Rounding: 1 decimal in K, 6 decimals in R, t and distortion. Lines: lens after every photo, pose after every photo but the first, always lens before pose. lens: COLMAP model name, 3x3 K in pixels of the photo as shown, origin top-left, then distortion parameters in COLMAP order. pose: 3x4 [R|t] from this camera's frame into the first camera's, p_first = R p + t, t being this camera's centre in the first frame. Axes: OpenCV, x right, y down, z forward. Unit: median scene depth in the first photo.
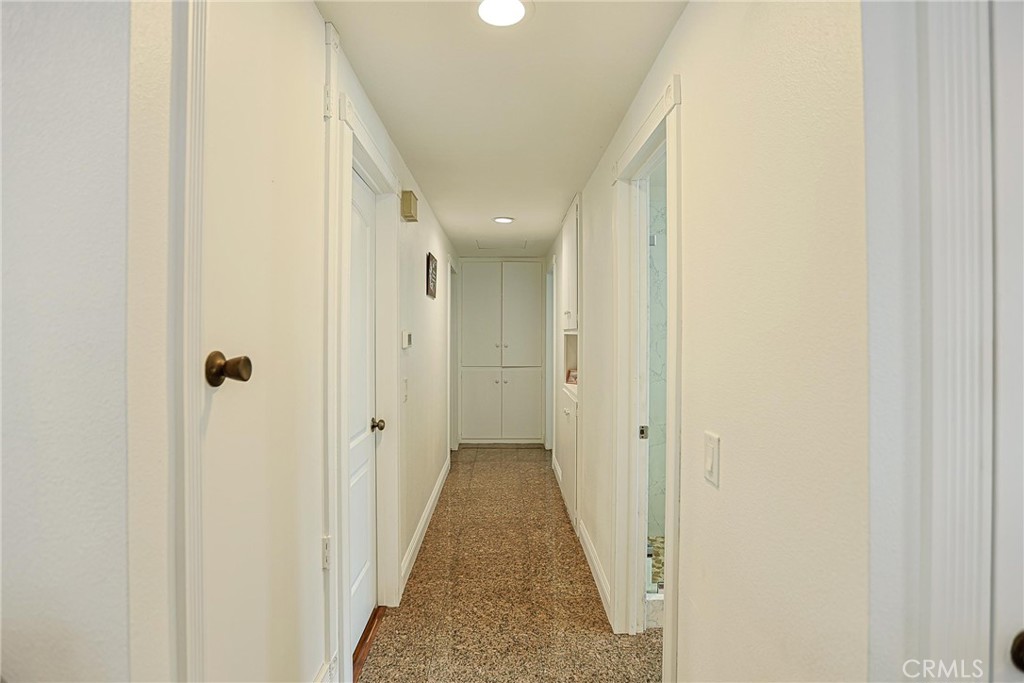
lens RADIAL K [[493.7, 0, 519.5], [0, 493.7, 332.7], [0, 0, 1]] dist [-0.079017, 0.053172]
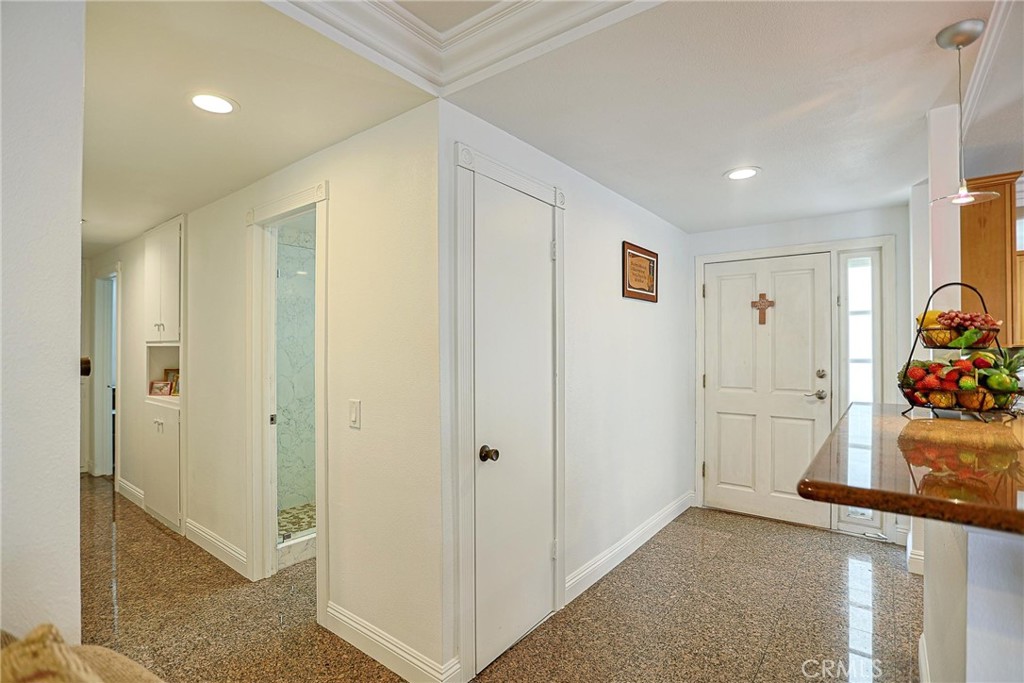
lens RADIAL K [[502.1, 0, 519.0], [0, 502.1, 344.6], [0, 0, 1]] dist [-0.053518, 0.020068]
pose [[0.619539, 0.001652, 0.784964, -0.374524], [0.001506, 0.999993, -0.003294, 0.007758], [-0.784965, 0.003223, 0.619532, -0.336401]]
